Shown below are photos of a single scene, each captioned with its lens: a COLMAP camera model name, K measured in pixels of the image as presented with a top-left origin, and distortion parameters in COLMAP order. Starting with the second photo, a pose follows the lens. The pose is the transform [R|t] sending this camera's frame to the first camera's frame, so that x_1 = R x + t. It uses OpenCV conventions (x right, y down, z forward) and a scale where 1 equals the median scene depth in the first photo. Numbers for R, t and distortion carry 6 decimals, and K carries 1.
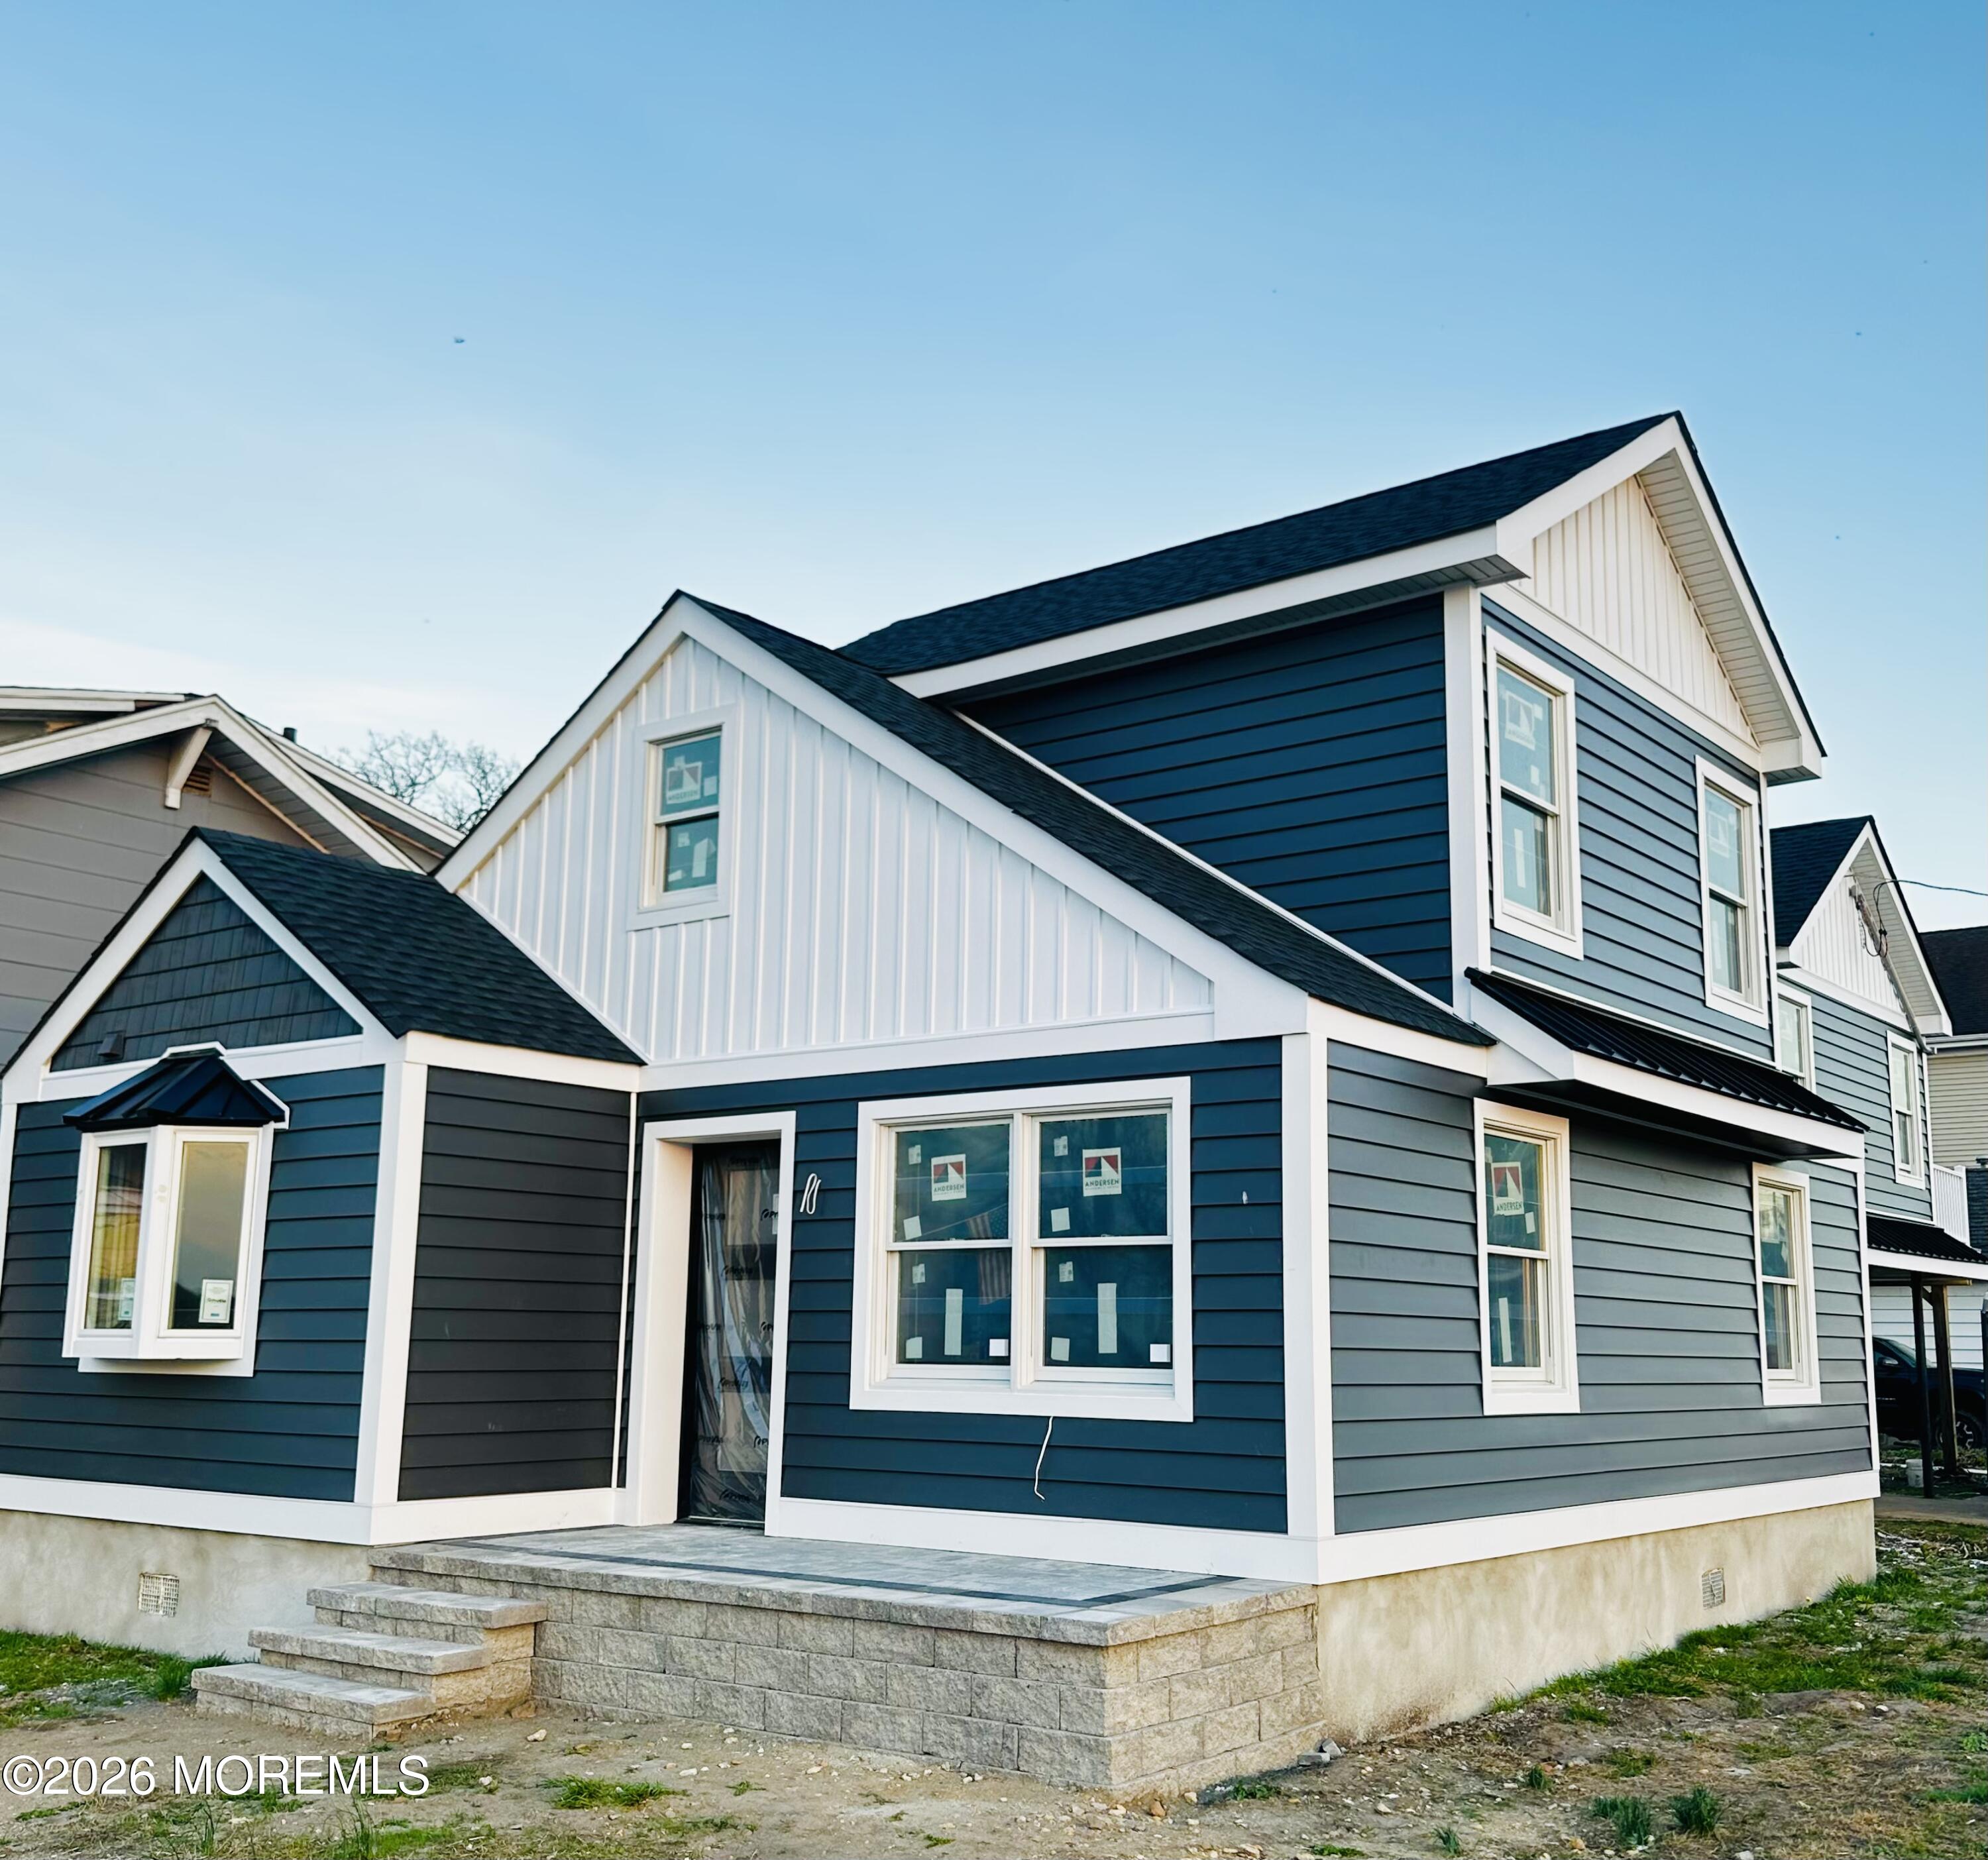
lens RADIAL K [[2125.7, 0, 1002.0], [0, 2125.7, 946.2], [0, 0, 1]] dist [0.065875, 0.000000]
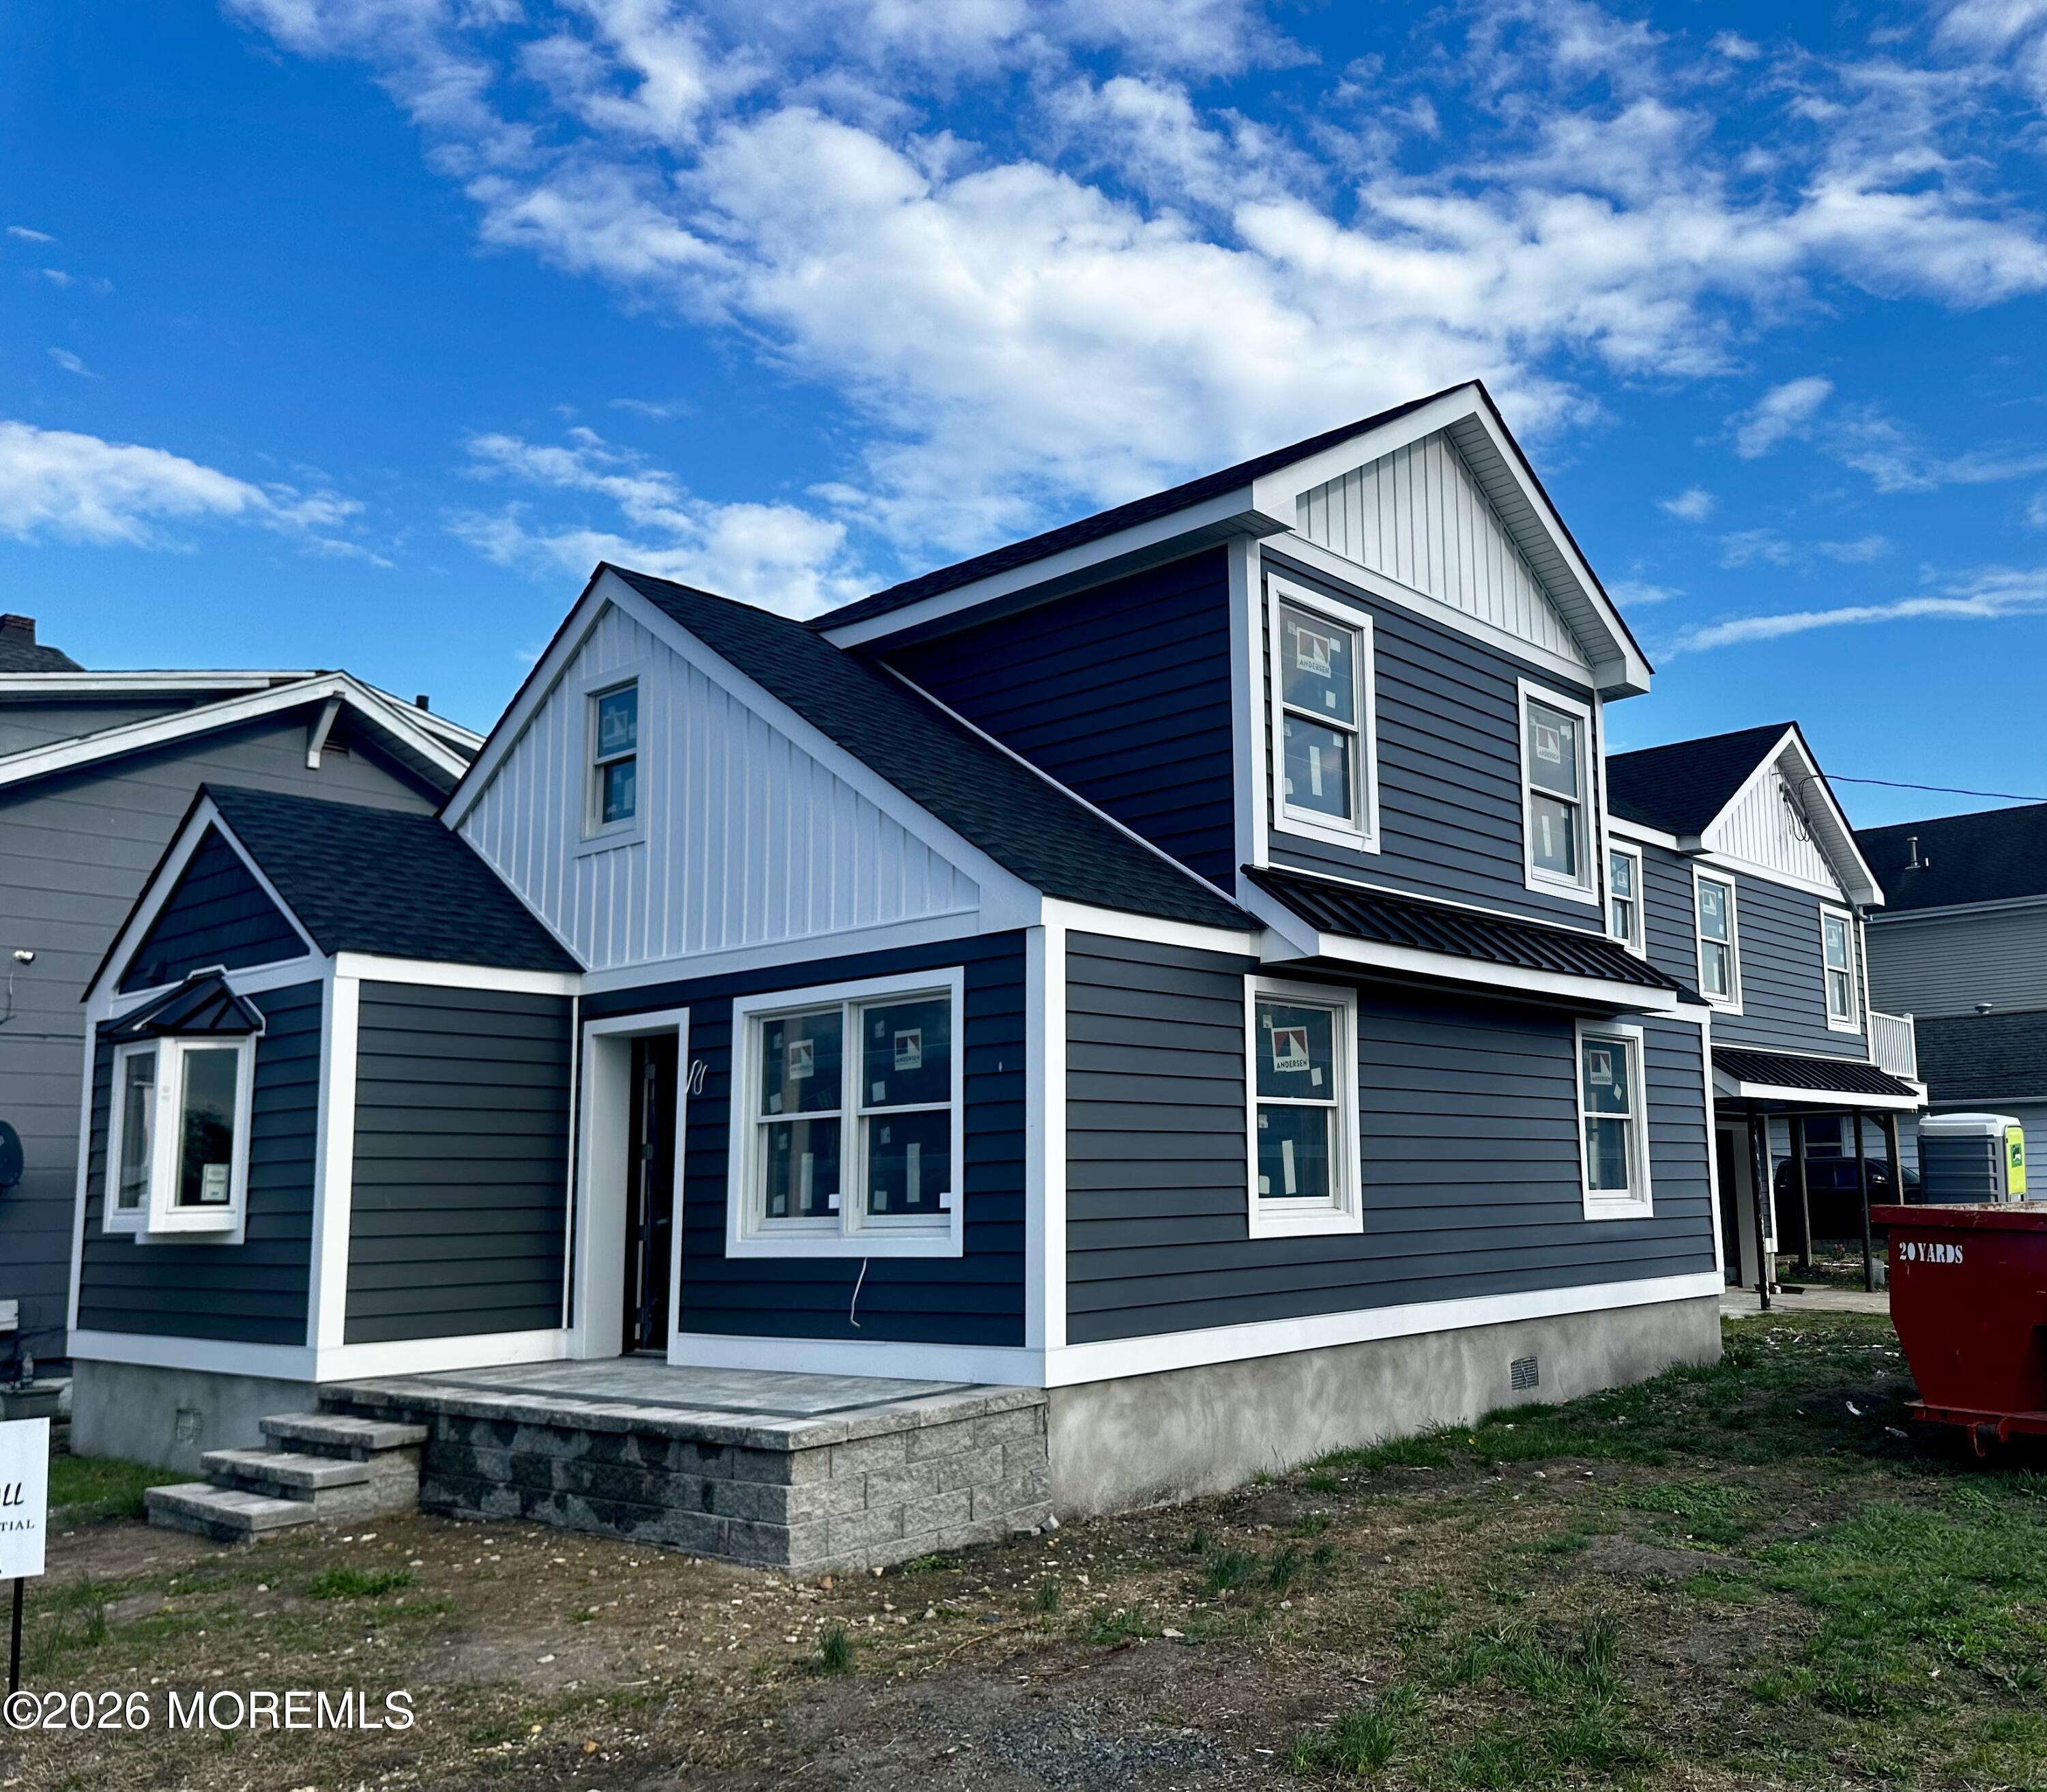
lens RADIAL K [[1767.9, 0, 1250.0], [0, 1767.9, 938.6], [0, 0, 1]] dist [0.070116, -0.096835]
pose [[0.999309, -0.036039, -0.009133, 0.219990], [0.036410, 0.998352, 0.044362, 0.007403], [0.007519, -0.044664, 0.998974, 0.021913]]
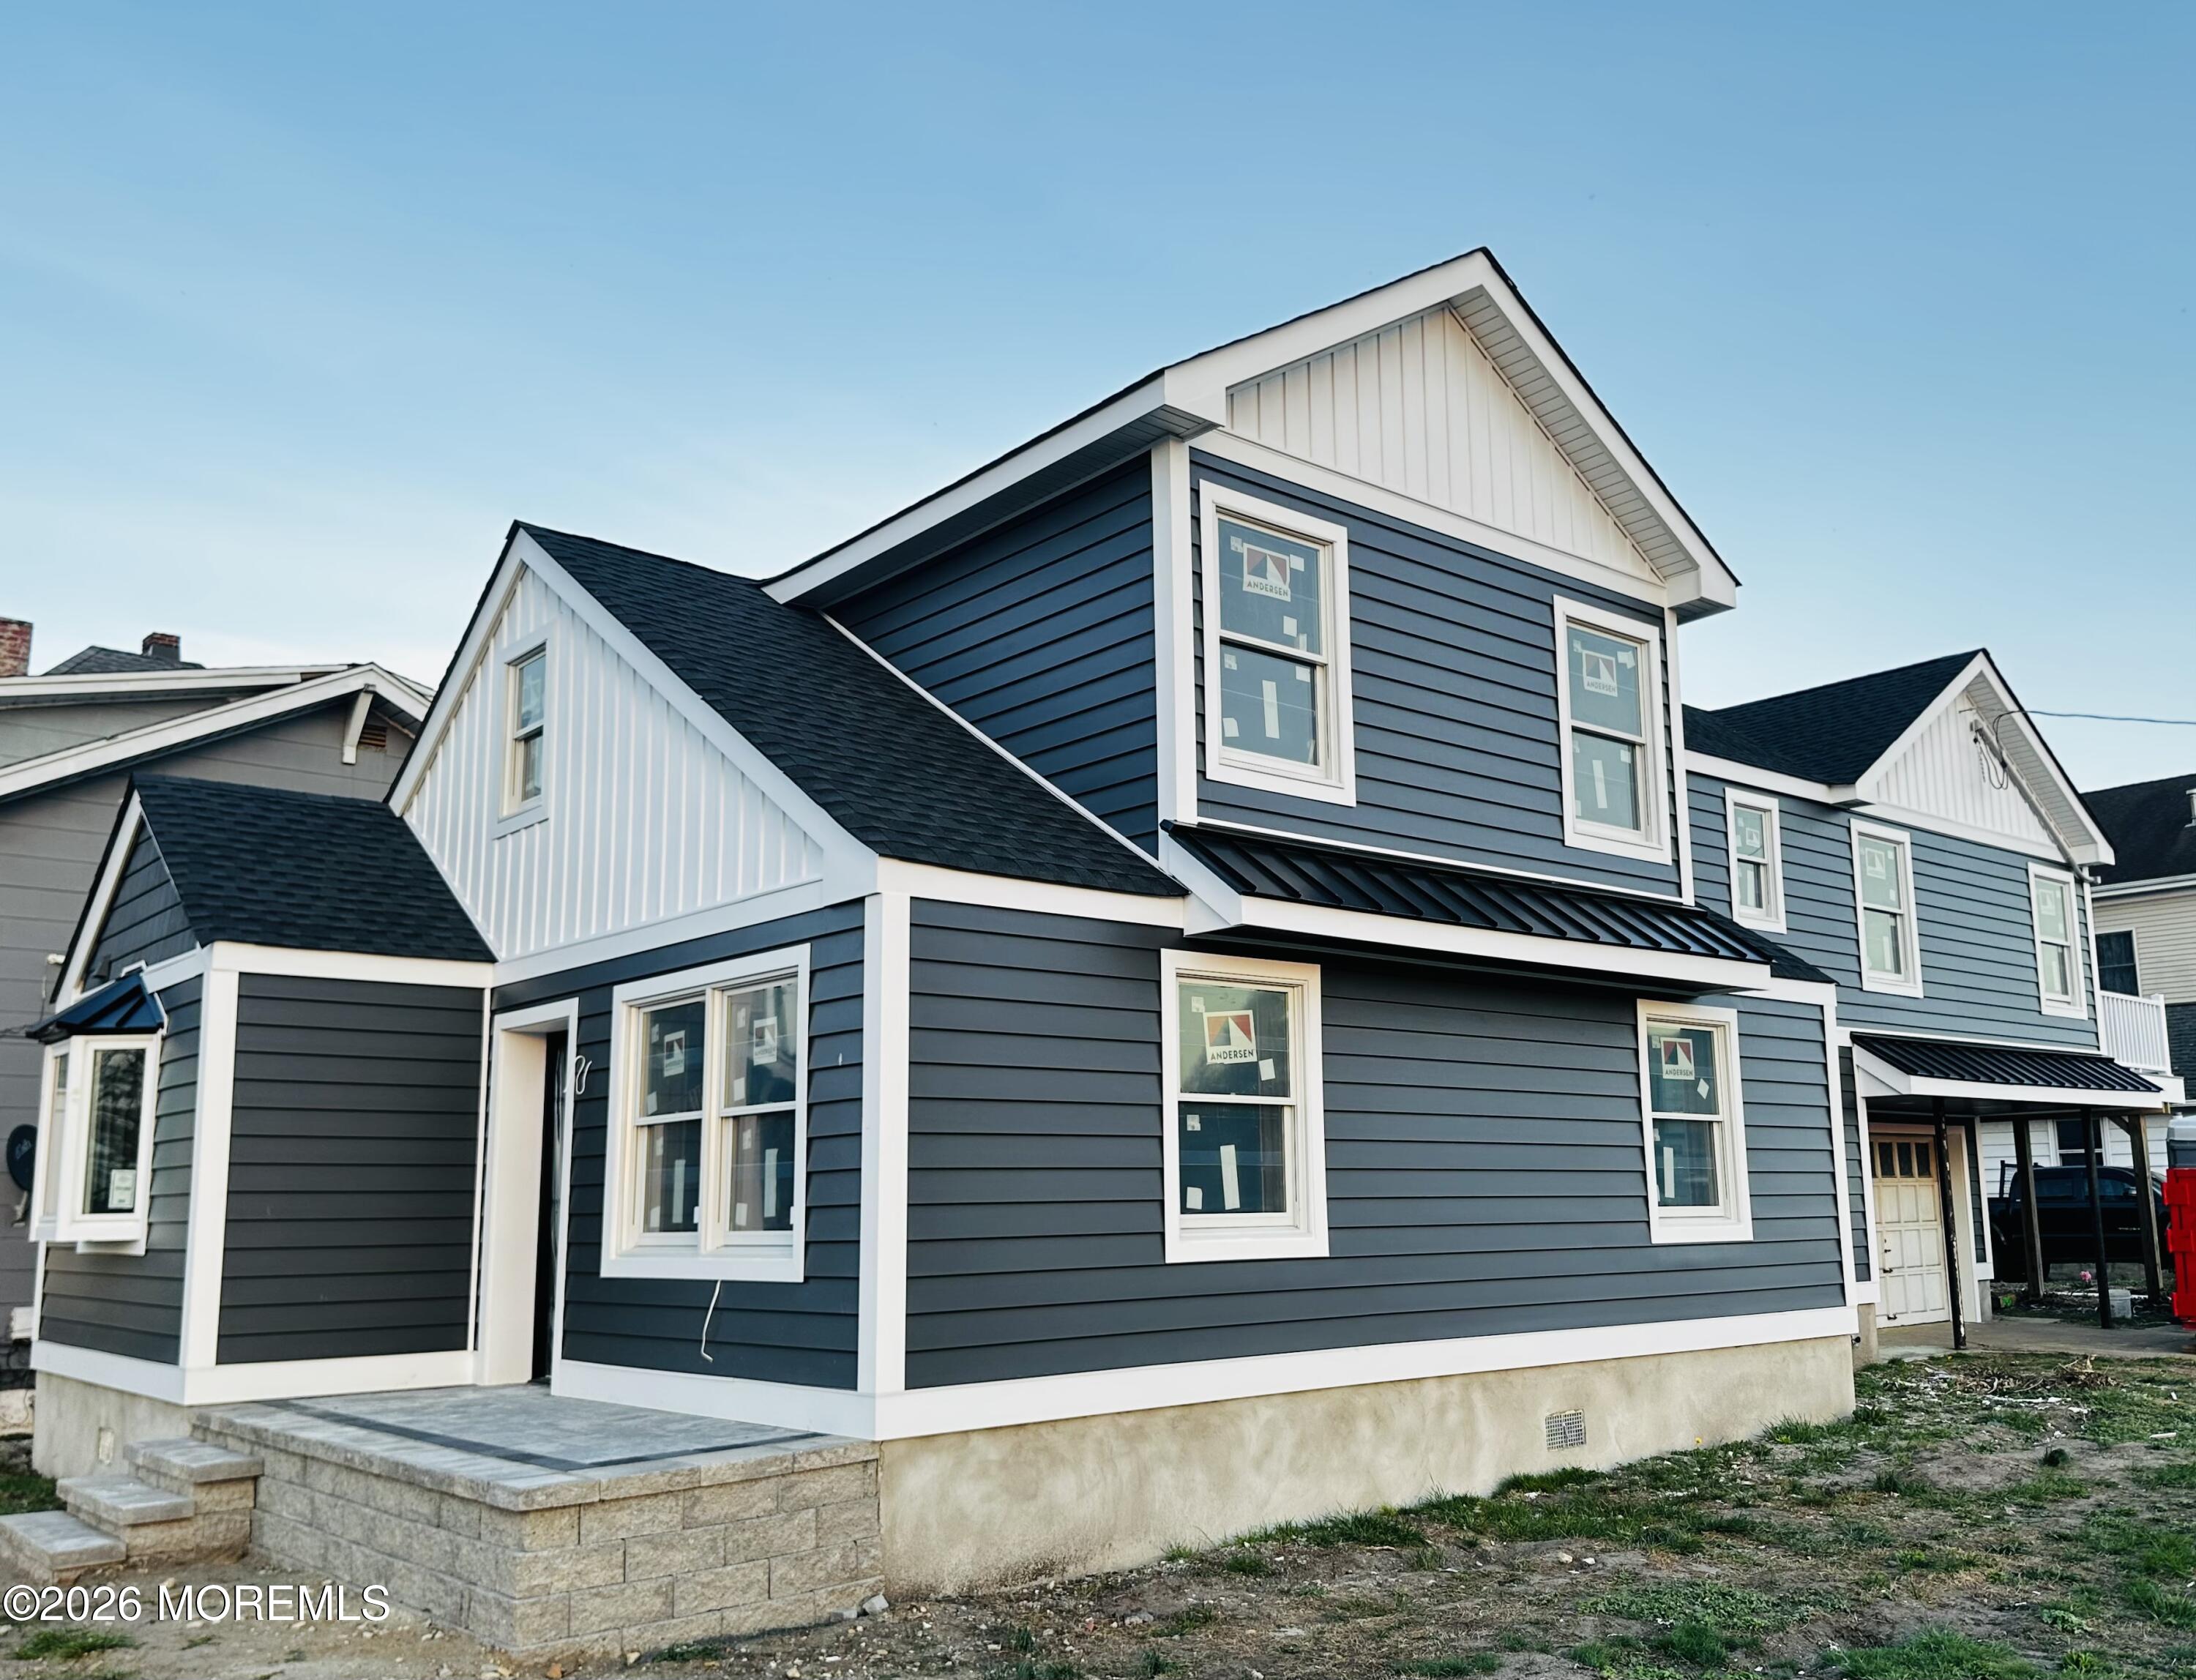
lens RADIAL K [[1862.1, 0, 1133.8], [0, 1862.1, 882.5], [0, 0, 1]] dist [0.058241, -0.090841]
pose [[0.980086, -0.061100, -0.188938, 0.352630], [0.063896, 0.997918, 0.008735, 0.029540], [0.188011, -0.020633, 0.981950, 0.133151]]
